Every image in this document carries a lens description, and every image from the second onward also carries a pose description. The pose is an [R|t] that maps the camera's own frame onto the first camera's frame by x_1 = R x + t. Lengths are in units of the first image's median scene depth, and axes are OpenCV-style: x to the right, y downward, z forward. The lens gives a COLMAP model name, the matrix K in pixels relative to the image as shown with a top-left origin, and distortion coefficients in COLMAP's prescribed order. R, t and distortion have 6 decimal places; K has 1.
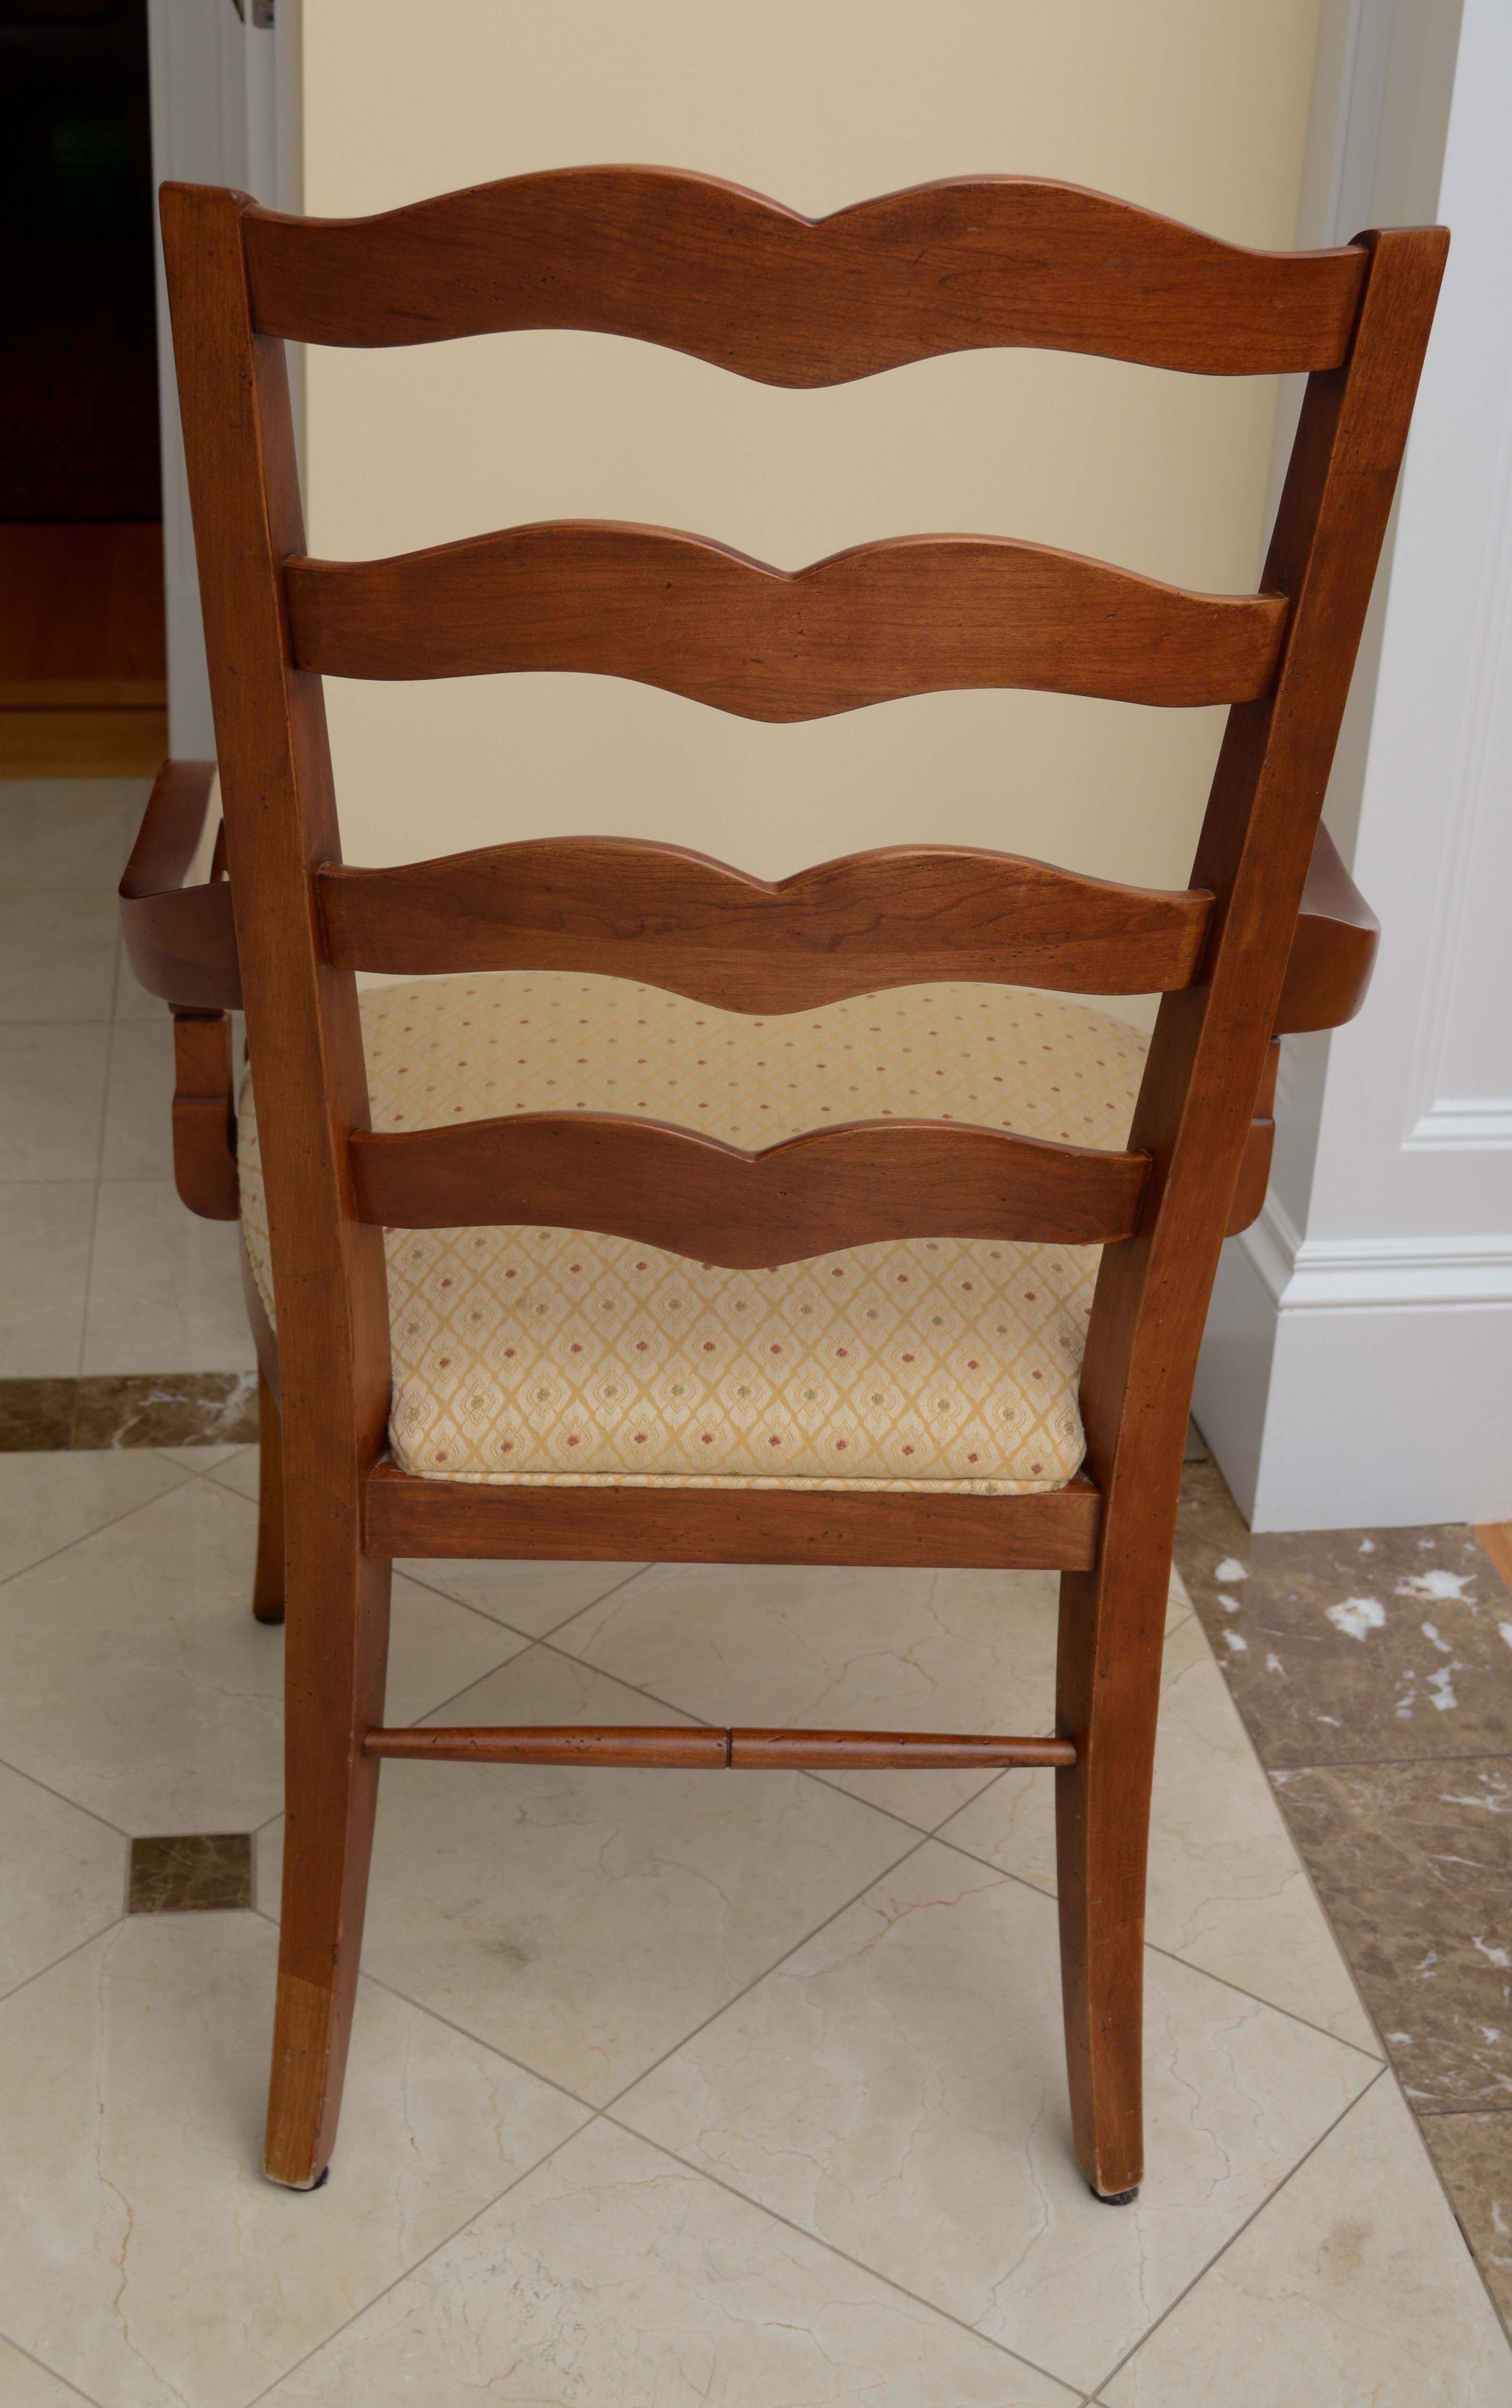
lens RADIAL K [[3442.7, 0, 733.3], [0, 3442.7, 1122.8], [0, 0, 1]] dist [-0.034448, 0.000000]
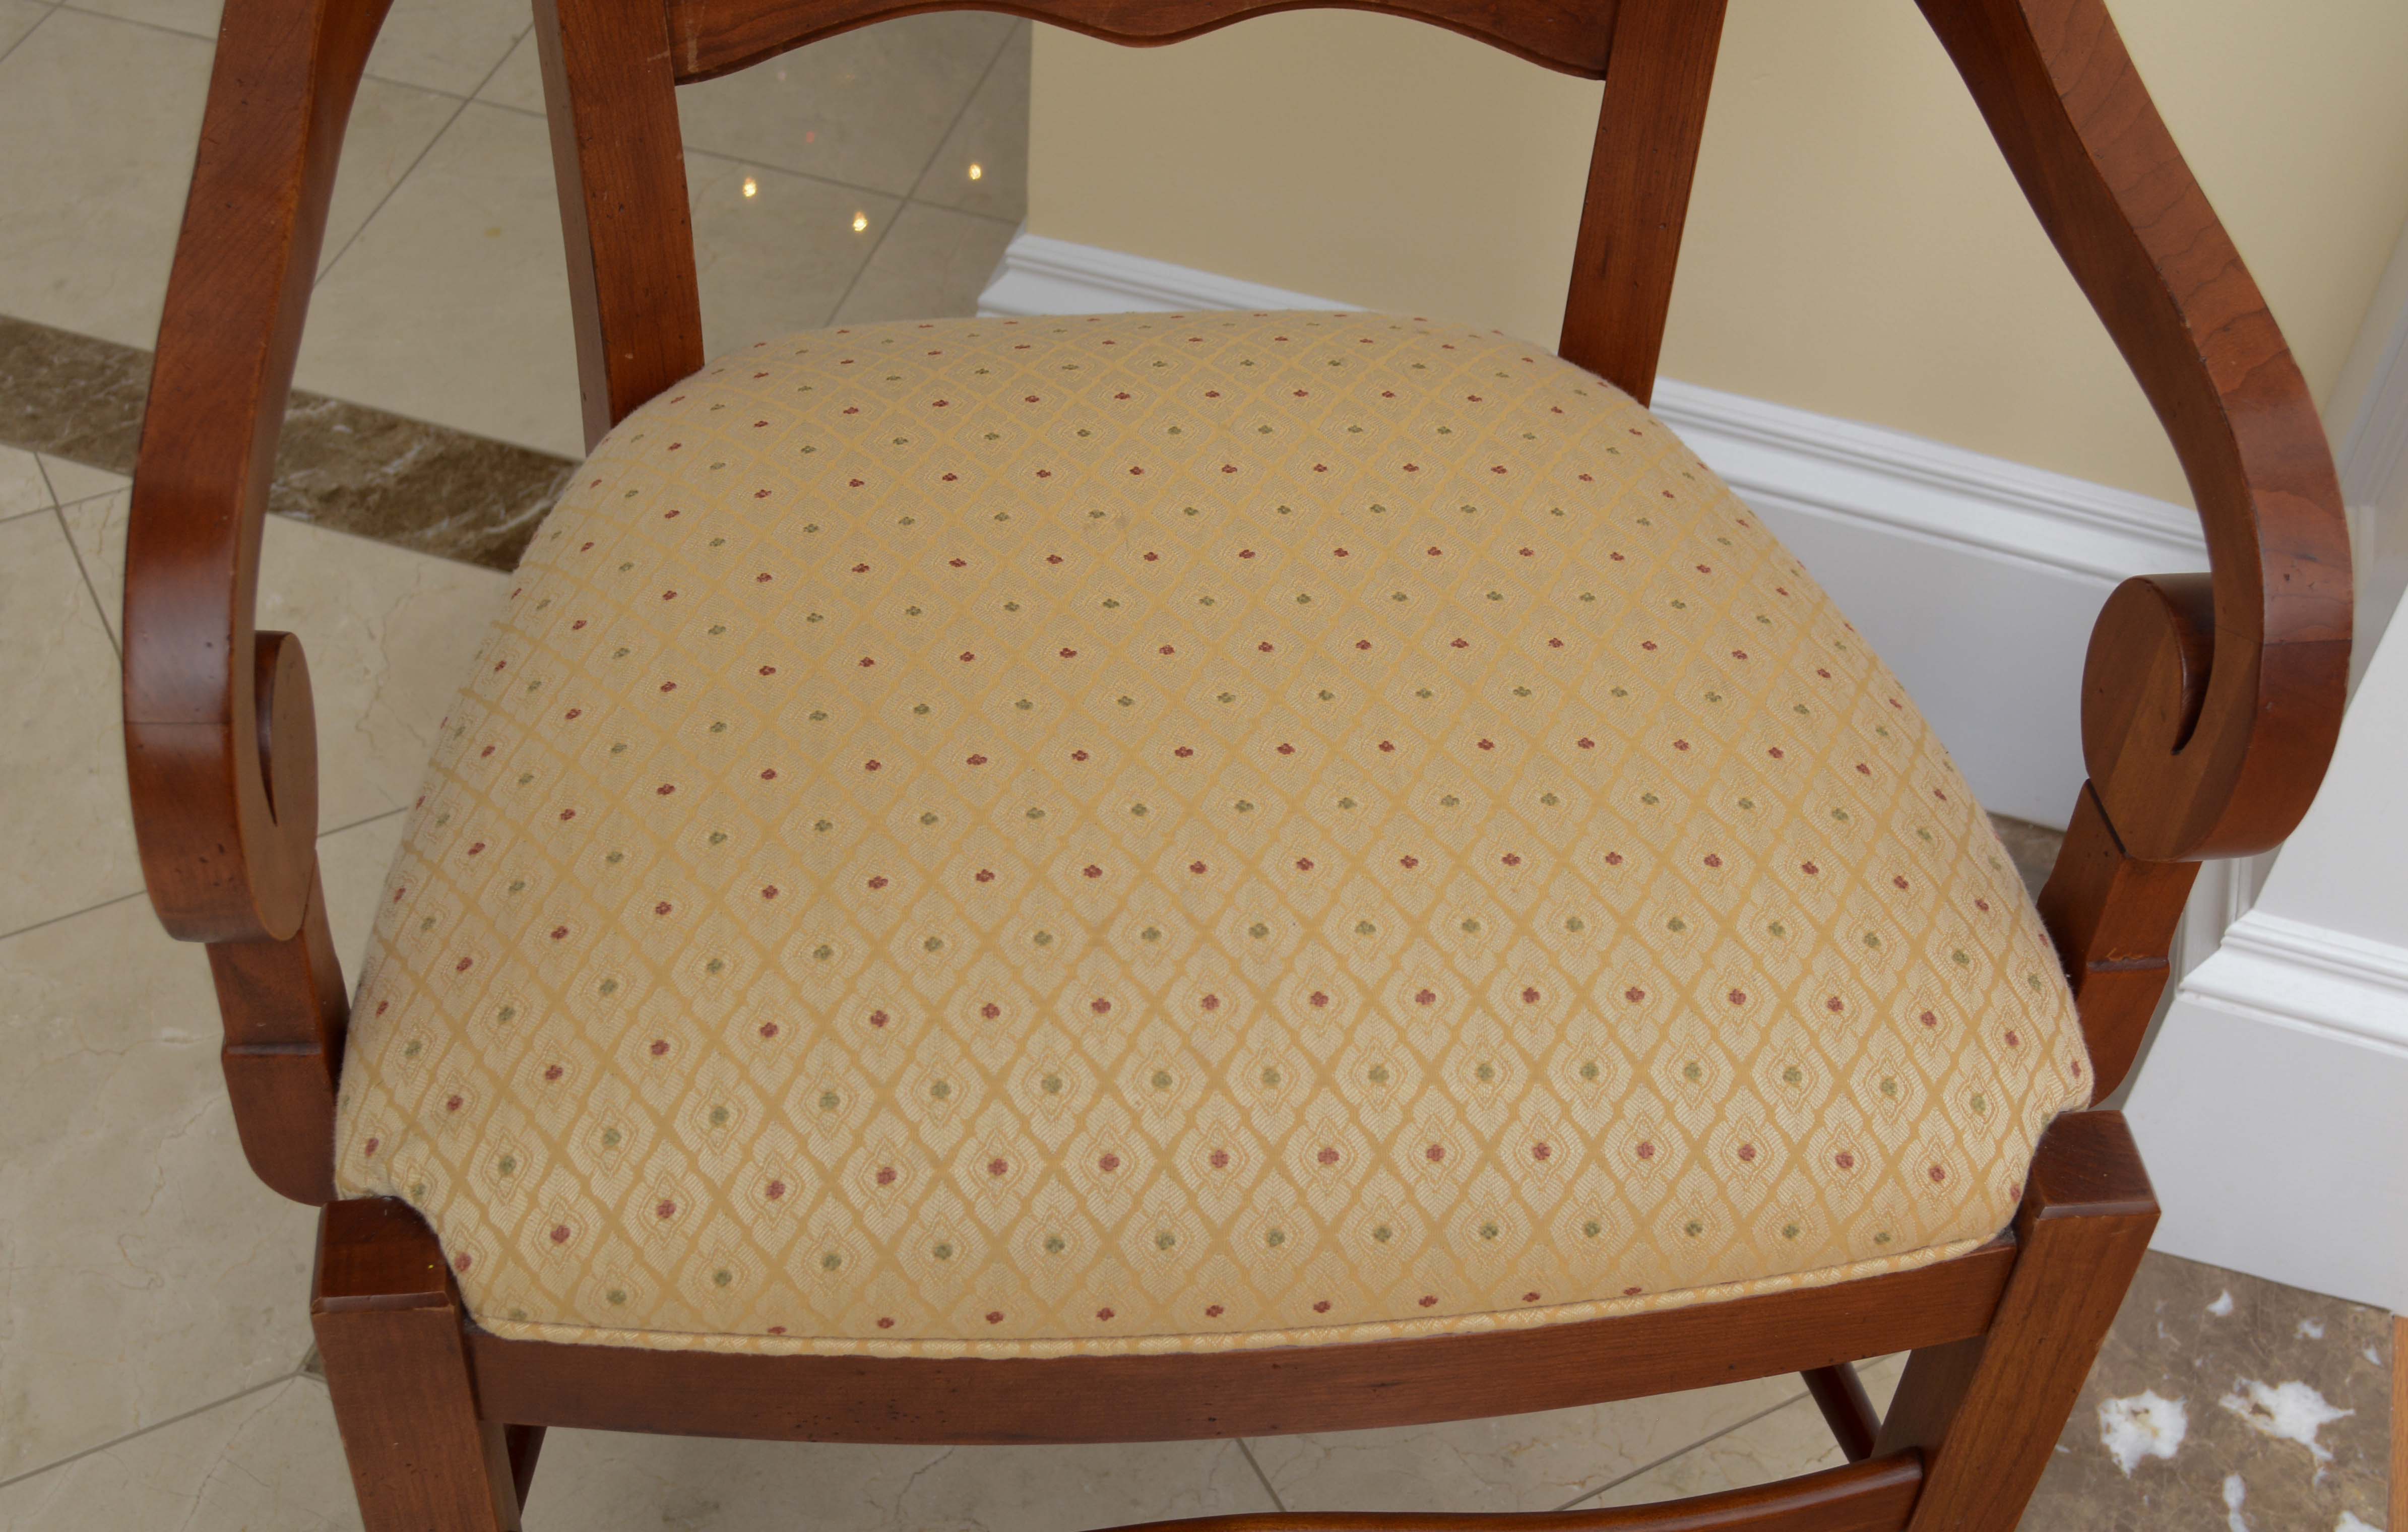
lens RADIAL K [[3028.5, 0, 1169.4], [0, 3028.5, 903.4], [0, 0, 1]] dist [-0.051462, 0.000000]
pose [[0.912226, 0.315735, -0.261064, 0.126519], [-0.199686, 0.899075, 0.389602, -0.145934], [0.357727, -0.303275, 0.883208, 0.424107]]
